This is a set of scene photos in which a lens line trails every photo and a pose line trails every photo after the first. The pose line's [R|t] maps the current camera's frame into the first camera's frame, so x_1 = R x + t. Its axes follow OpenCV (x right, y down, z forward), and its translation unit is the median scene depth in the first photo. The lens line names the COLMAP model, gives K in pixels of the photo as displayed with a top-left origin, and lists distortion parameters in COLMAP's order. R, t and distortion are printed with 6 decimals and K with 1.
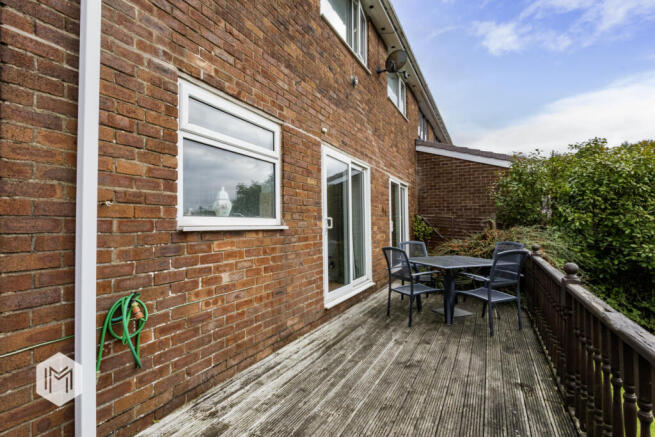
lens RADIAL K [[313.8, 0, 327.5], [0, 313.8, 218.5], [0, 0, 1]] dist [-0.000398, -0.000029]
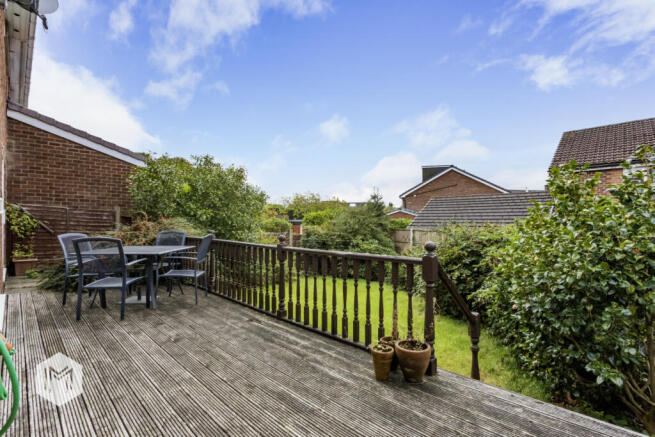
lens RADIAL K [[313.8, 0, 327.5], [0, 313.8, 218.5], [0, 0, 1]] dist [-0.000398, -0.000029]
pose [[0.309226, 0.016190, 0.950851, -0.558729], [-0.022322, 0.999703, -0.009763, 0.044512], [-0.950726, -0.018206, 0.309496, 0.161348]]
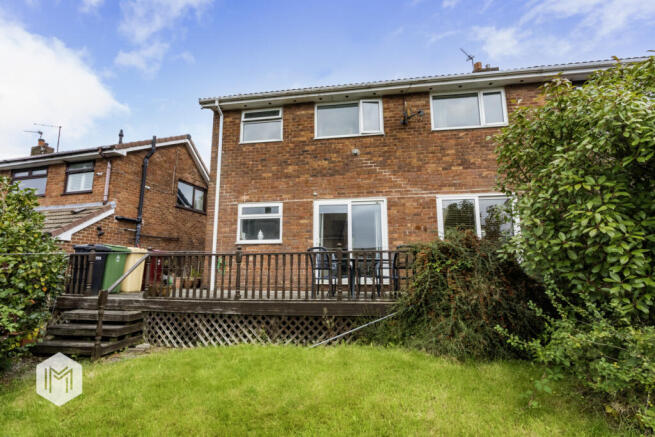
lens RADIAL K [[313.8, 0, 327.5], [0, 313.8, 218.5], [0, 0, 1]] dist [-0.000398, -0.000029]
pose [[0.309004, -0.146458, -0.939716, 2.647507], [0.020267, 0.988861, -0.147454, 0.238532], [0.950845, 0.026518, 0.308530, 0.656622]]
